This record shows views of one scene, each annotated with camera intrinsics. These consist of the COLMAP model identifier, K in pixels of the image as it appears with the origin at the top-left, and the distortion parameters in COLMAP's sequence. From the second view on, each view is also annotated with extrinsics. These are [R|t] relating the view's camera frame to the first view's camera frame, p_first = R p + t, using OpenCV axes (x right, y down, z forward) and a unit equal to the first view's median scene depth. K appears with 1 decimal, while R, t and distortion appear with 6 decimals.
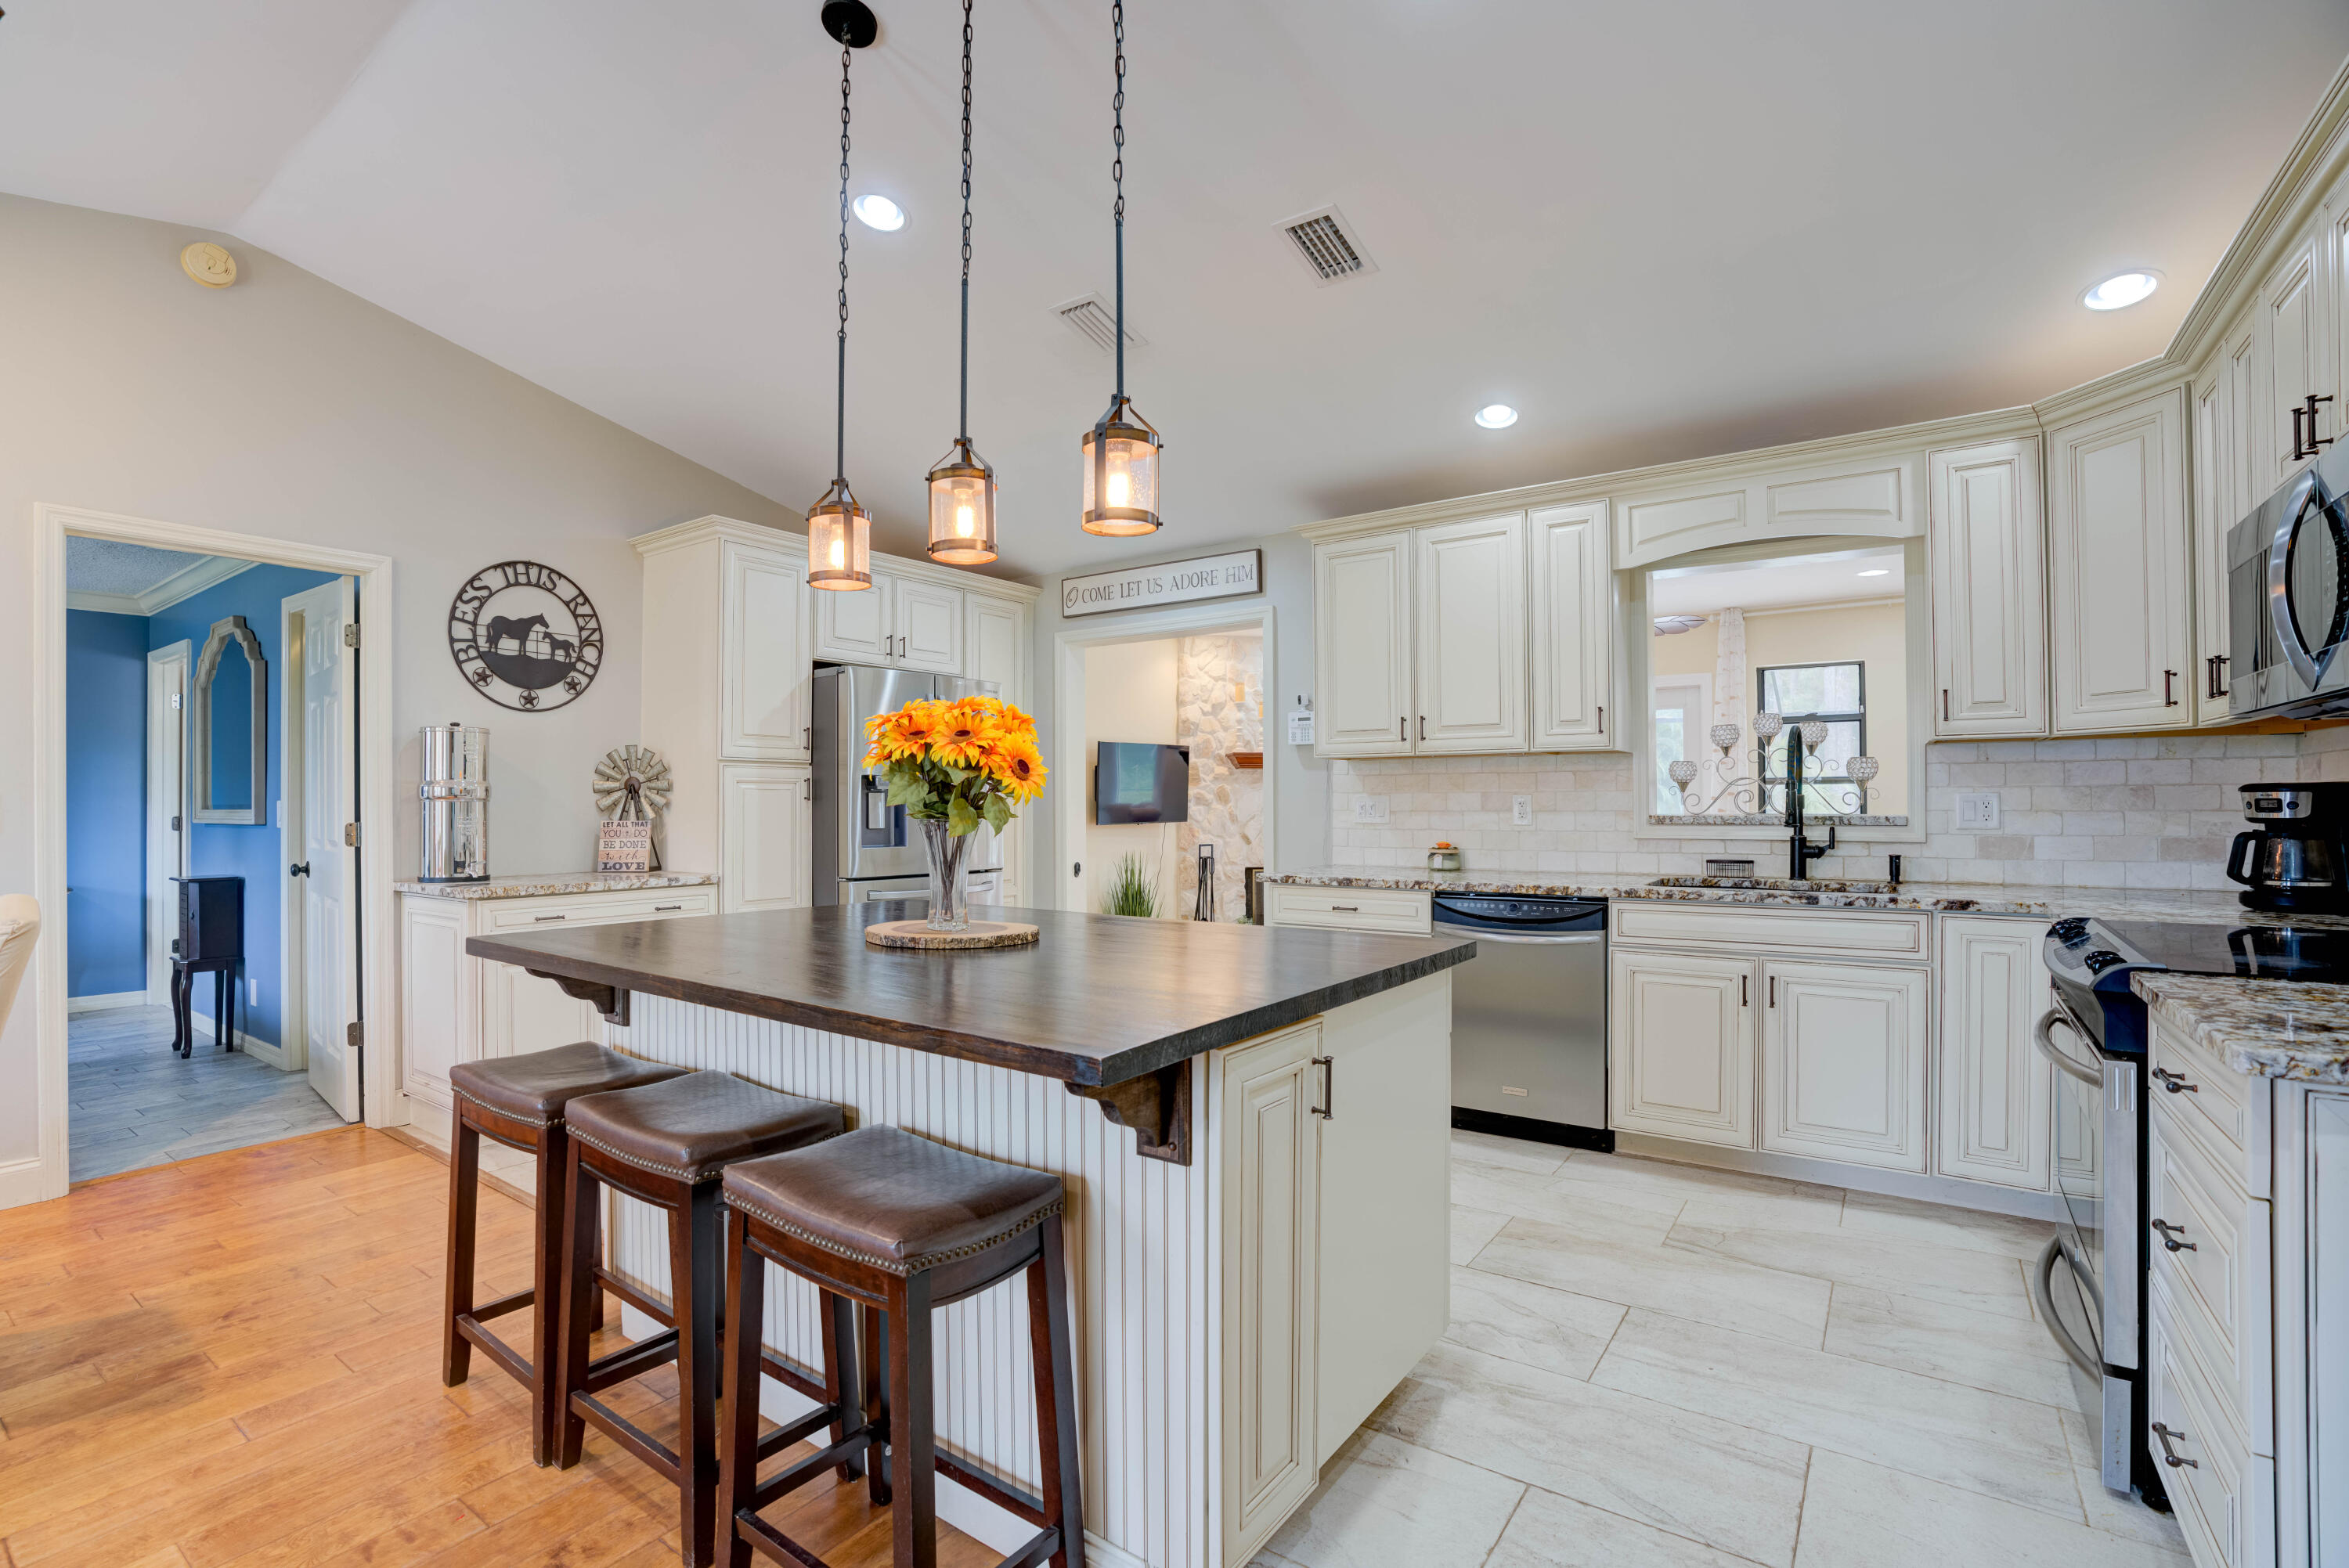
lens RADIAL K [[1084.6, 0, 1155.3], [0, 1084.6, 799.7], [0, 0, 1]] dist [-0.068325, 0.024395]
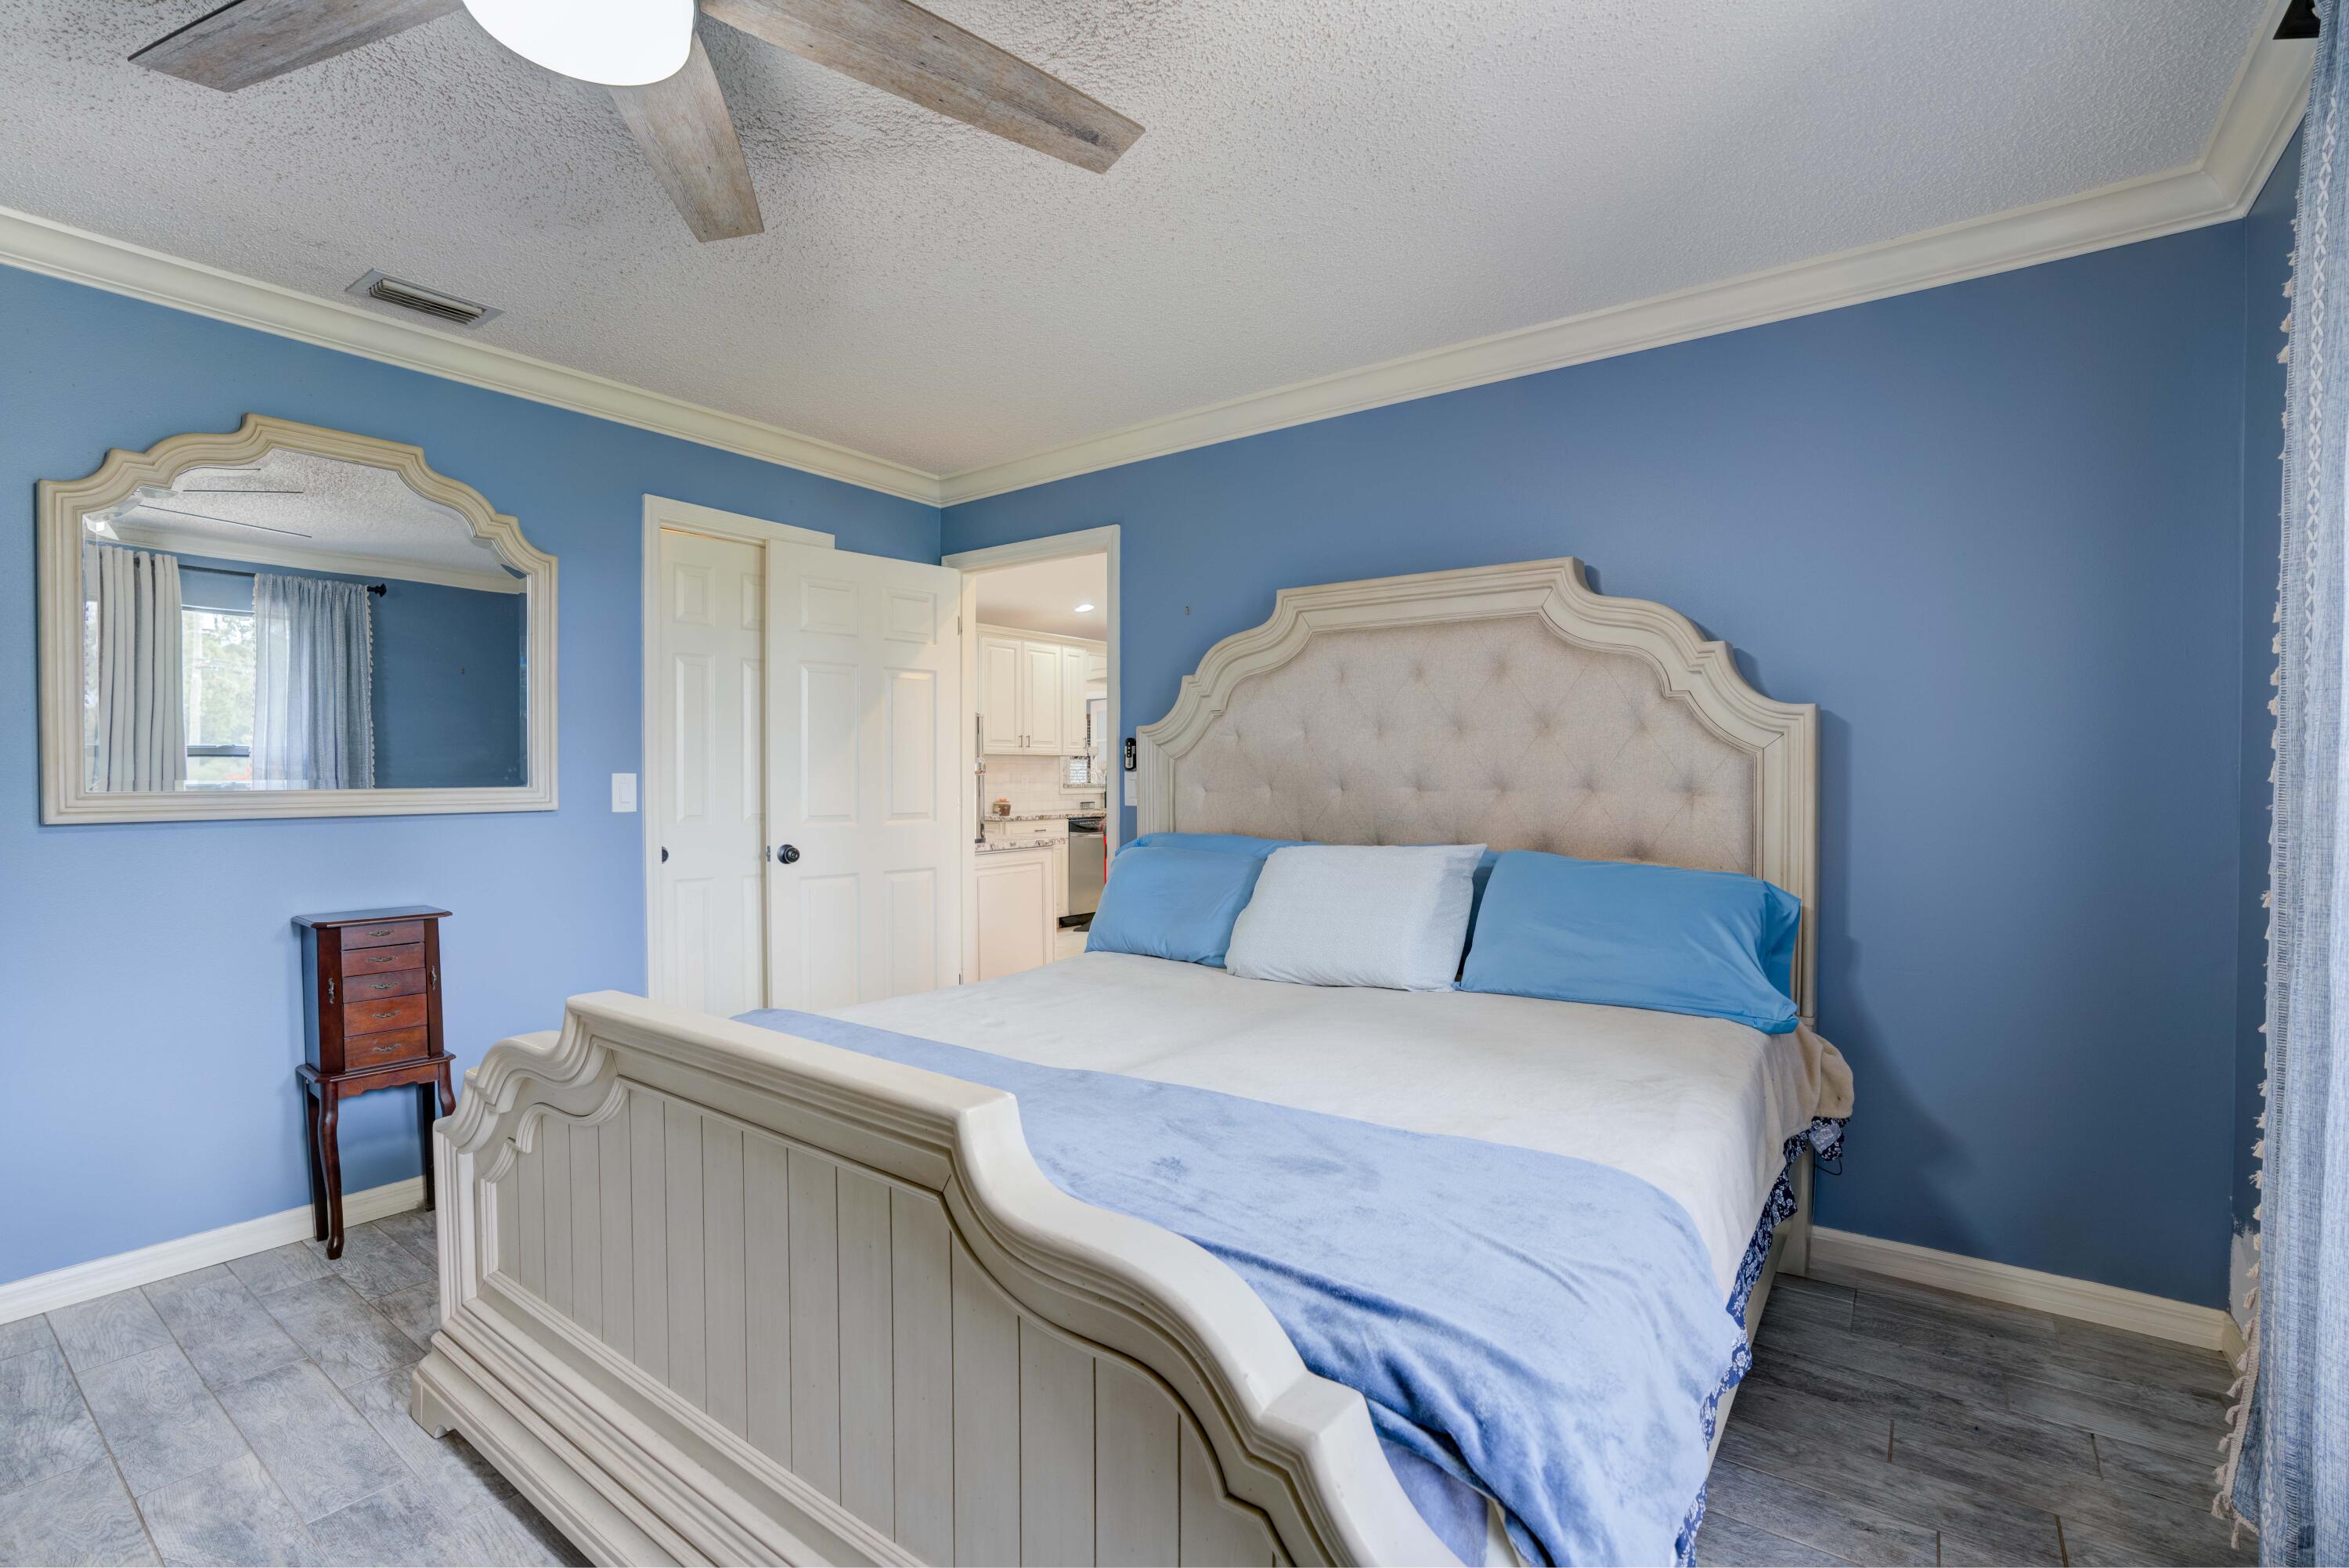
lens RADIAL K [[1084.6, 0, 1173.5], [0, 1084.6, 771.8], [0, 0, 1]] dist [-0.068325, 0.024395]
pose [[0.041040, 0.005218, 0.999144, -1.802570], [0.002358, 0.999983, -0.005319, 0.002396], [-0.999155, 0.002574, 0.041027, 0.651784]]
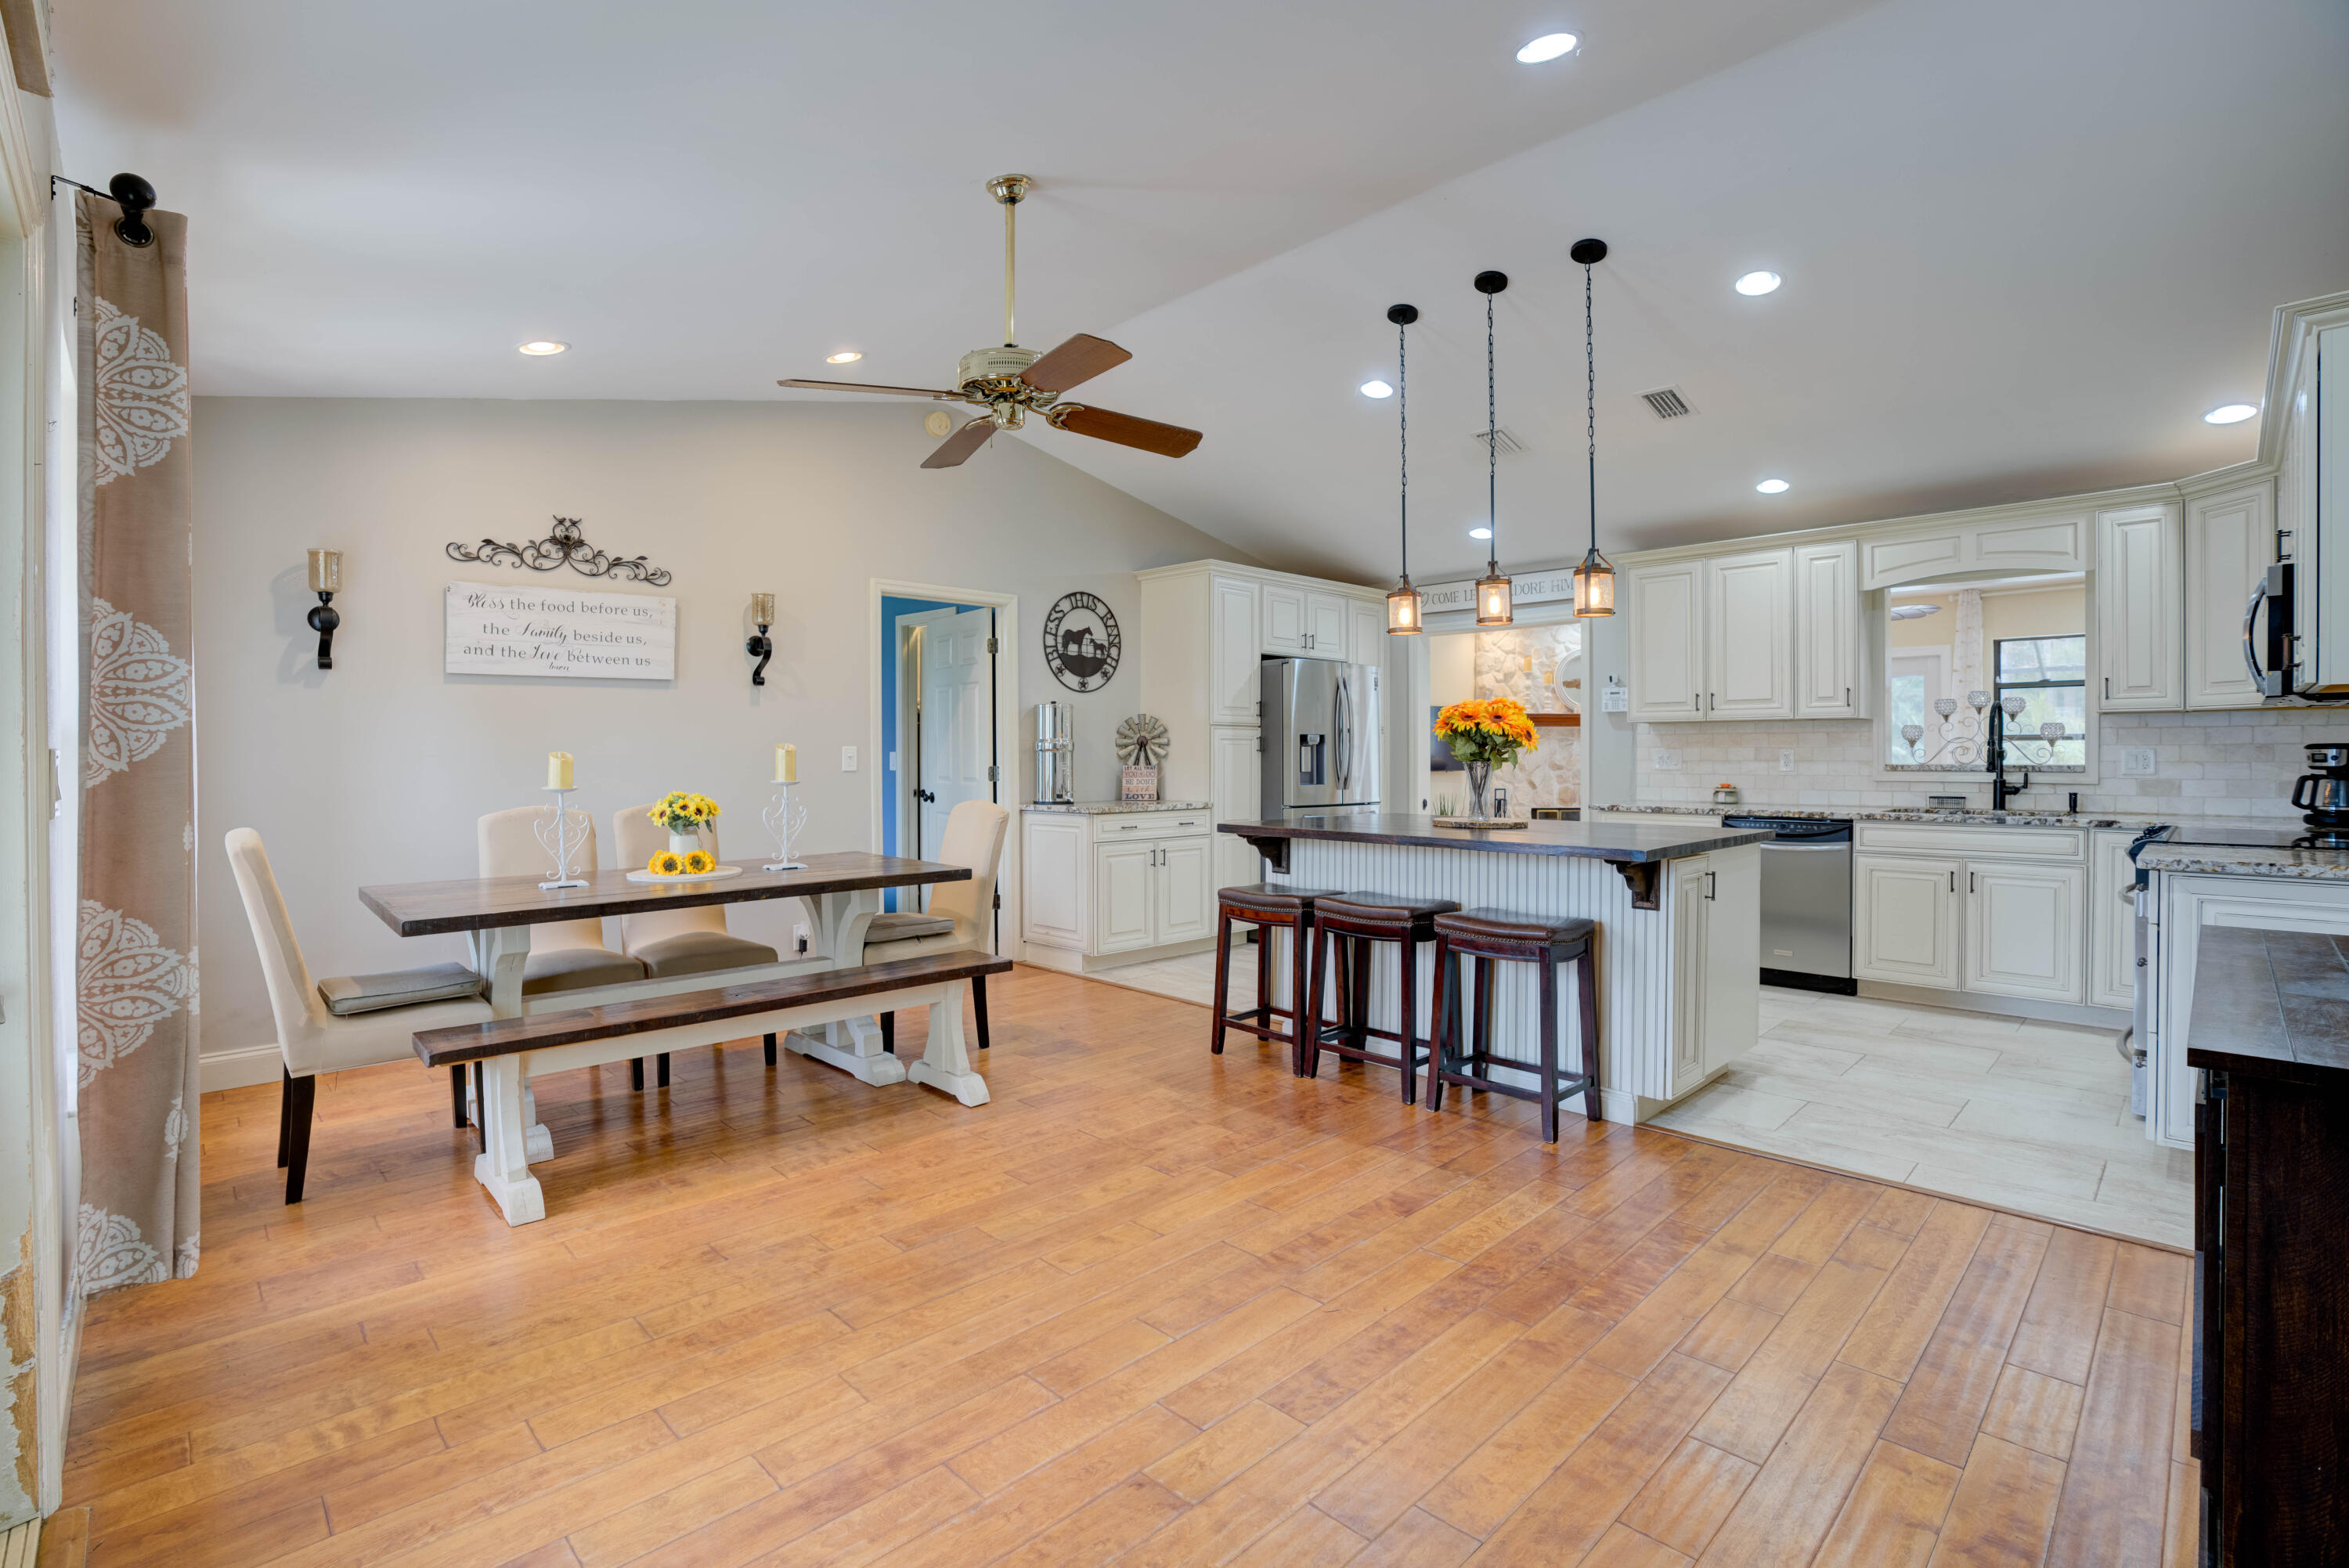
lens RADIAL K [[1084.6, 0, 1158.1], [0, 1084.6, 765.0], [0, 0, 1]] dist [-0.068325, 0.024395]
pose [[0.983365, 0.004211, -0.181590, -0.214997], [-0.001898, 0.999915, 0.012909, -0.000218], [0.181629, -0.012350, 0.983290, -0.510379]]
